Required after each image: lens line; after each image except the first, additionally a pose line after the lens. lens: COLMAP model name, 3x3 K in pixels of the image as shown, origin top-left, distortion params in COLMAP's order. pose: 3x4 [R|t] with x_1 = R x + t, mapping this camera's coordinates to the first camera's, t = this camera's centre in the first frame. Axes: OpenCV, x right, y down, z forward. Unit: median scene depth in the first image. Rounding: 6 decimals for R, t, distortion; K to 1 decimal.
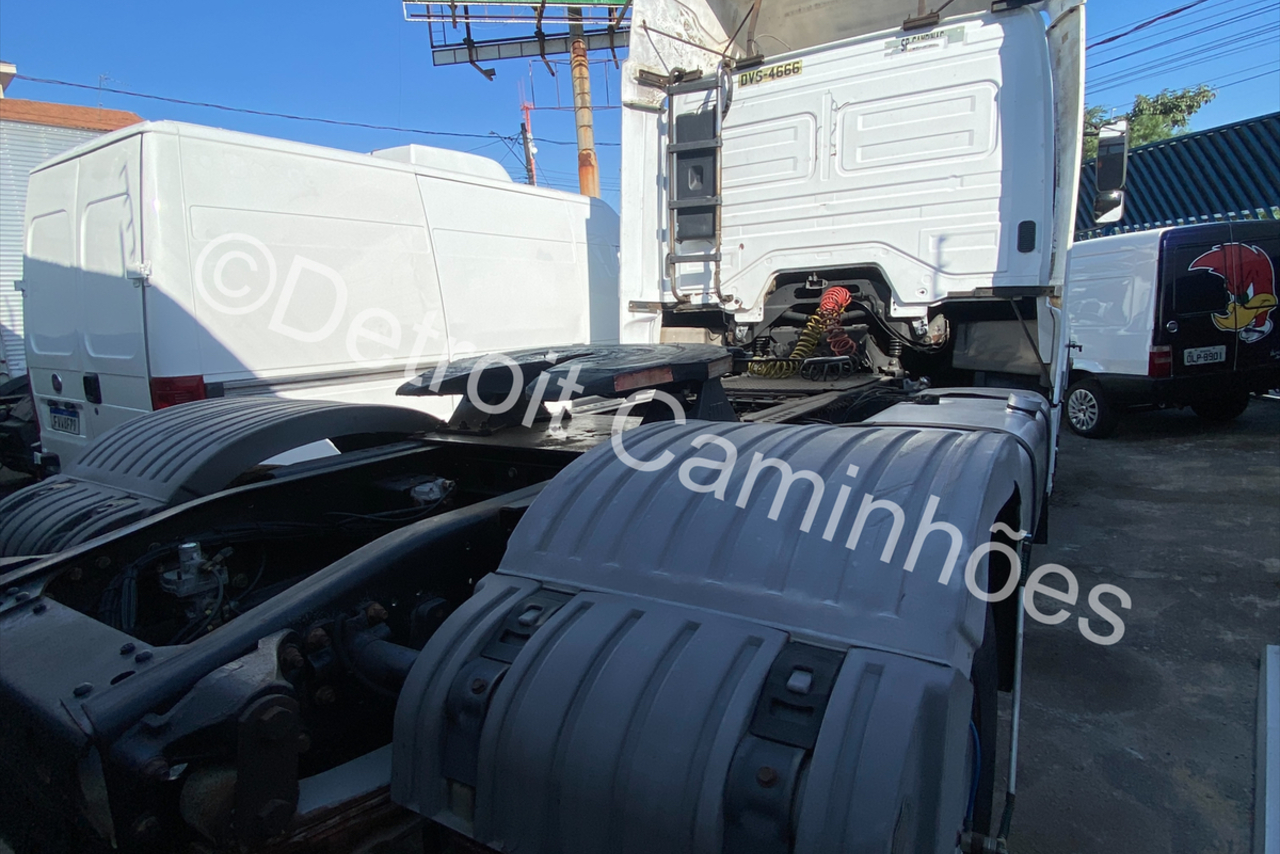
lens RADIAL K [[705.4, 0, 639.2], [0, 705.4, 435.4], [0, 0, 1]] dist [0.013920, -0.015814]
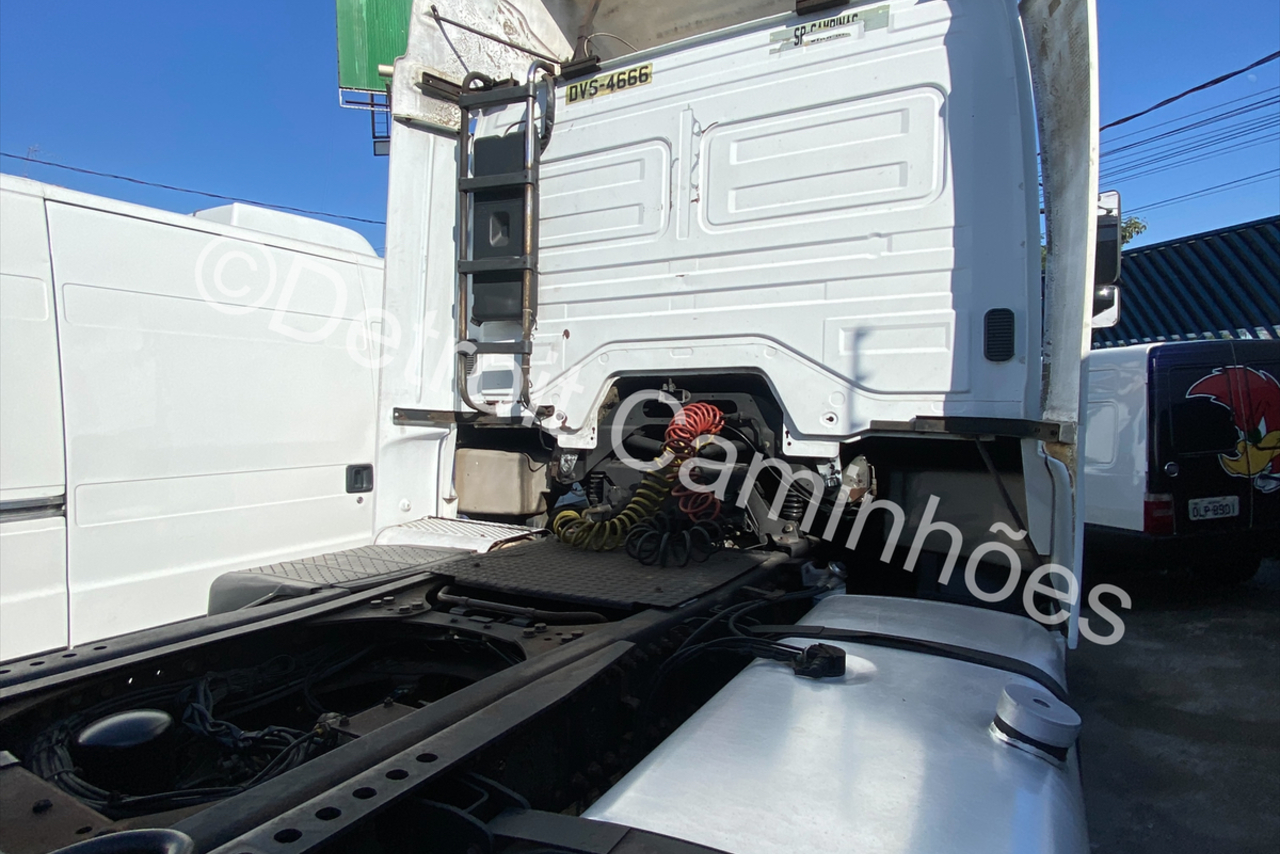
lens RADIAL K [[689.9, 0, 640.0], [0, 689.9, 427.0], [0, 0, 1]] dist [0.025977, -0.027151]
pose [[0.997778, 0.041993, 0.051720, 0.195523], [-0.033962, 0.988495, -0.147394, -0.096795], [-0.057315, 0.145310, 0.987725, 0.401619]]
